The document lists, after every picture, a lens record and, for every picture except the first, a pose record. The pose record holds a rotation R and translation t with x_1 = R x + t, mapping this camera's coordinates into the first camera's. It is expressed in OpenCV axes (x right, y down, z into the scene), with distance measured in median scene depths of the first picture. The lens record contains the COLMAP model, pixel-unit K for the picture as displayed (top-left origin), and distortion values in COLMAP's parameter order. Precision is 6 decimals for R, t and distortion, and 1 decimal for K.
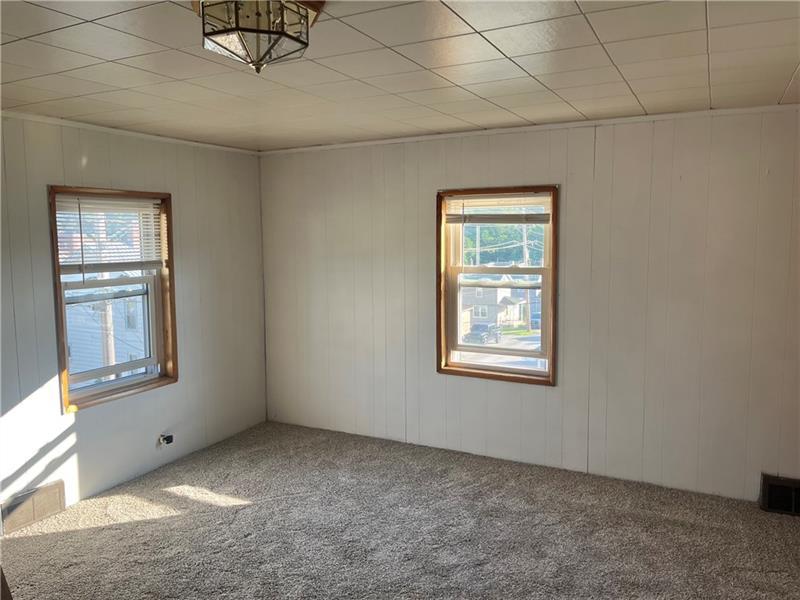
lens RADIAL K [[606.9, 0, 400.0], [0, 606.9, 300.0], [0, 0, 1]] dist [0.064288, -0.099462]
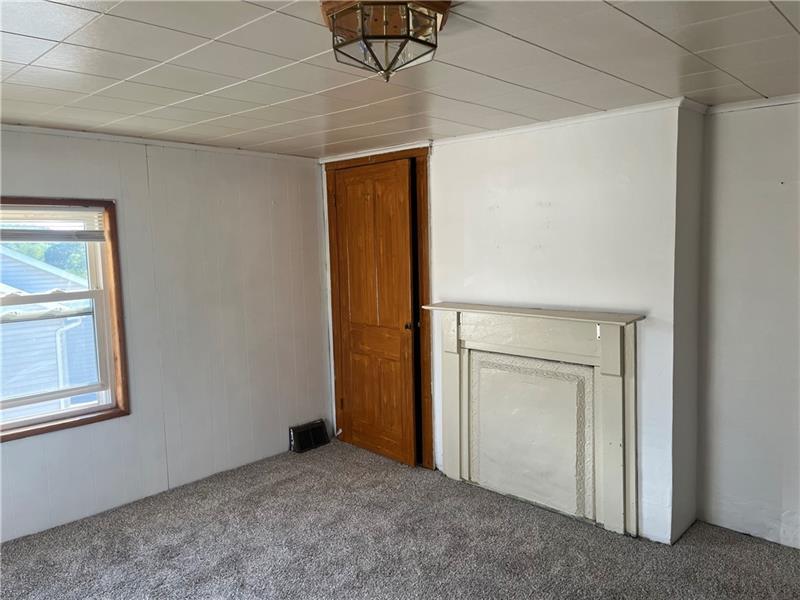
lens RADIAL K [[606.9, 0, 400.0], [0, 606.9, 300.0], [0, 0, 1]] dist [0.064288, -0.099462]
pose [[0.273121, -0.088608, 0.957890, -0.543821], [0.128655, 0.990168, 0.054910, -0.032050], [-0.953338, 0.108240, 0.281836, 0.335493]]
